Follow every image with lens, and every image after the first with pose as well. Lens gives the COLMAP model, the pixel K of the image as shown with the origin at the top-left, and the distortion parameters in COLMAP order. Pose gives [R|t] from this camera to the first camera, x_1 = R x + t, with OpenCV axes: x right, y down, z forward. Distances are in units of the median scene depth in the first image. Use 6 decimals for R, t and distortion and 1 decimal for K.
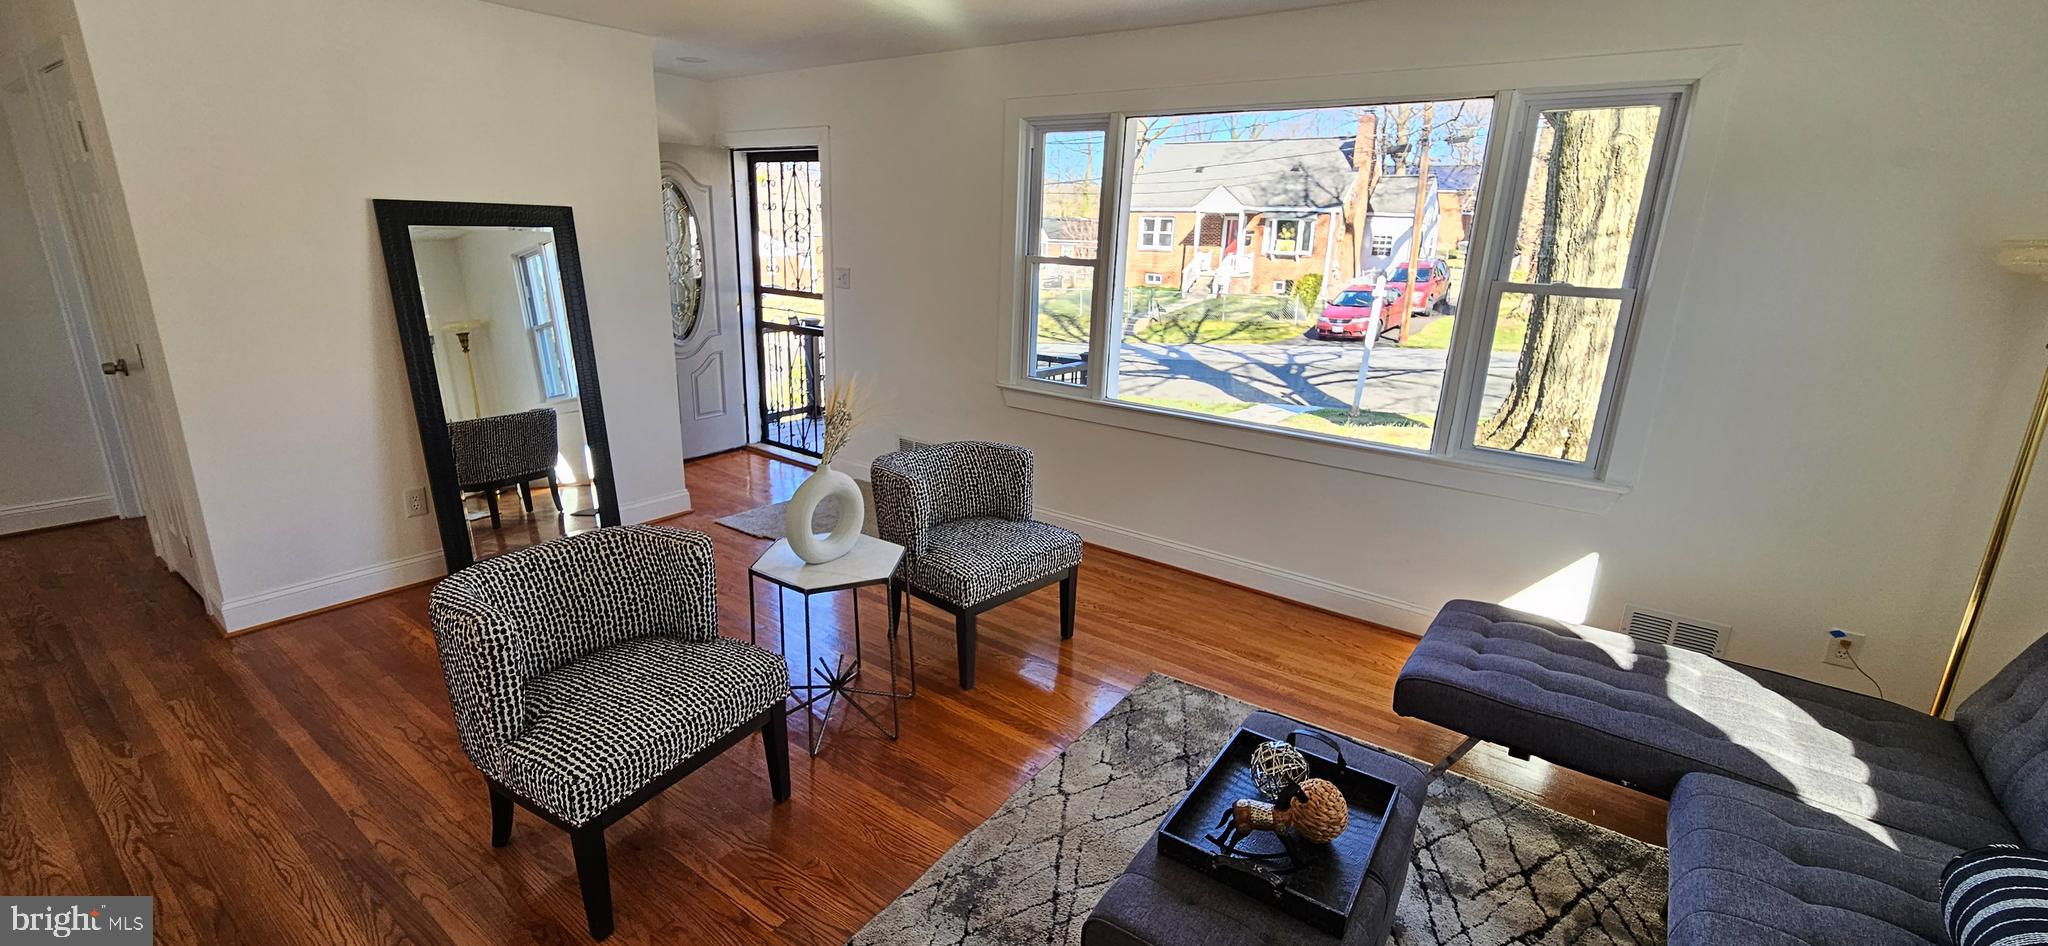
lens RADIAL K [[859.4, 0, 1020.5], [0, 859.4, 480.4], [0, 0, 1]] dist [-0.002224, 0.000011]
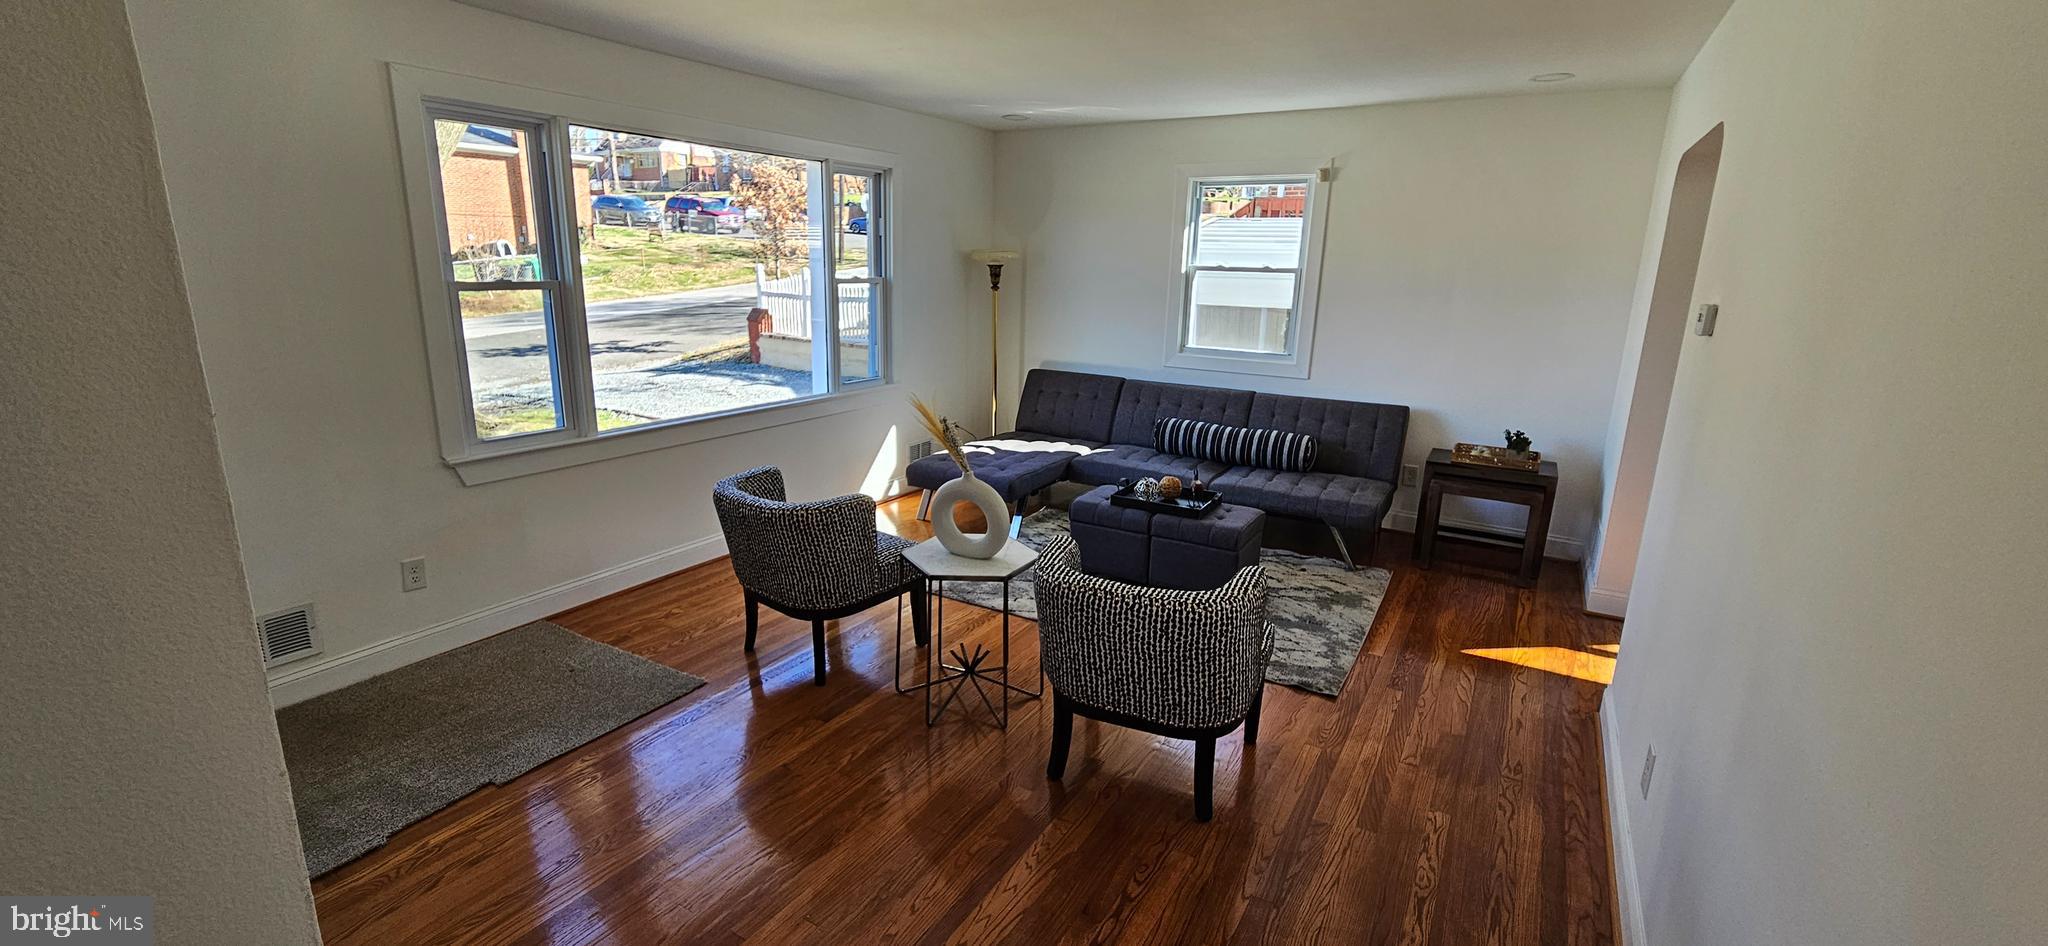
lens RADIAL K [[859.4, 0, 1017.0], [0, 859.4, 471.3], [0, 0, 1]] dist [-0.002224, 0.000011]
pose [[-0.102265, -0.269674, 0.957506, -1.282745], [0.258724, 0.922216, 0.287368, -0.316415], [-0.960523, 0.277118, -0.024539, 0.954972]]
